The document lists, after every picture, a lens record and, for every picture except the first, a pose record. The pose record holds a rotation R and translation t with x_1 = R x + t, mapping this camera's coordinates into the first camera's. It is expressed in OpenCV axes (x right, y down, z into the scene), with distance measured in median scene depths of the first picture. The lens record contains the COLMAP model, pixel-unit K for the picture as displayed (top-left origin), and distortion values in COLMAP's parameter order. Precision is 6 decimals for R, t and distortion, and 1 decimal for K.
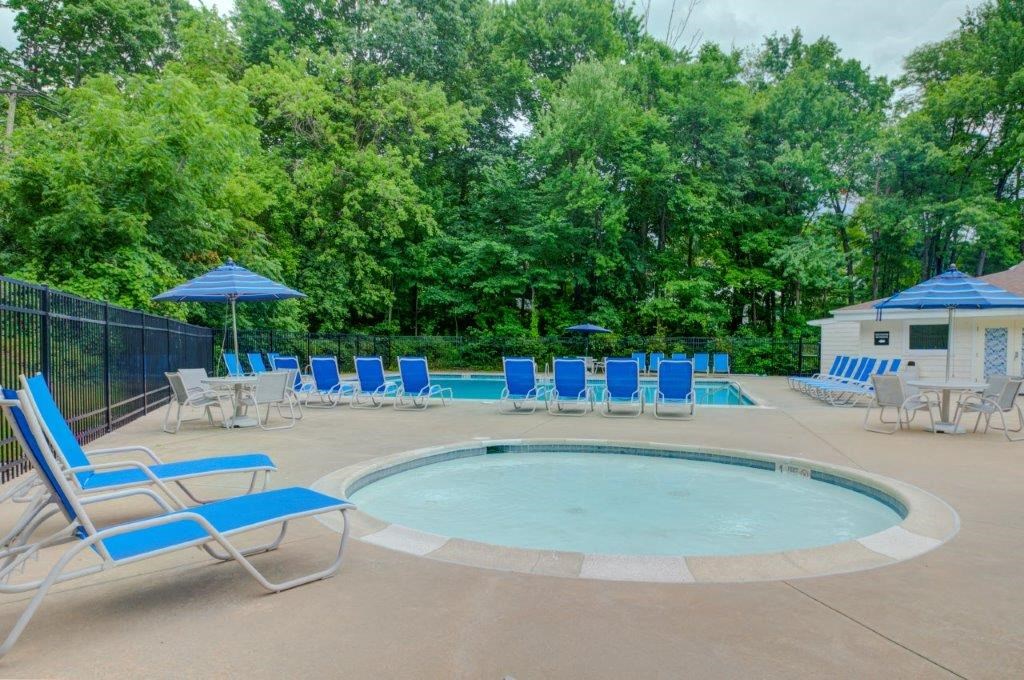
lens RADIAL K [[661.5, 0, 511.7], [0, 661.5, 346.8], [0, 0, 1]] dist [0.011939, -0.005296]
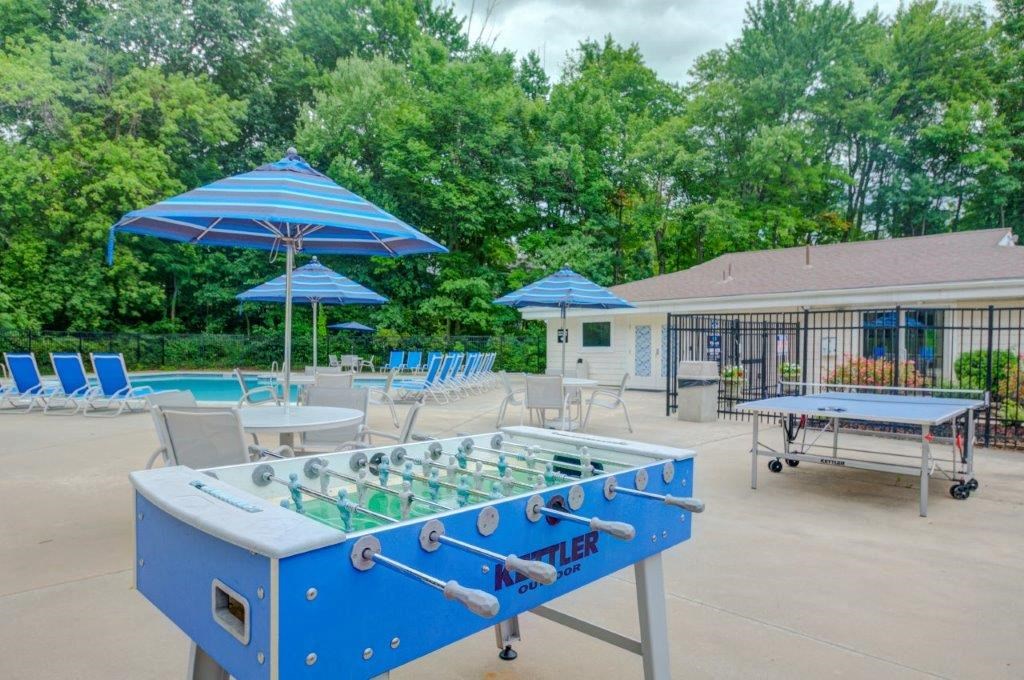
lens RADIAL K [[661.5, 0, 513.7], [0, 661.5, 333.6], [0, 0, 1]] dist [0.011939, -0.005296]
pose [[0.997320, 0.000491, 0.073156, 0.279020], [0.000978, 0.999799, -0.020044, 0.002279], [-0.073152, 0.020062, 0.997119, 0.000298]]
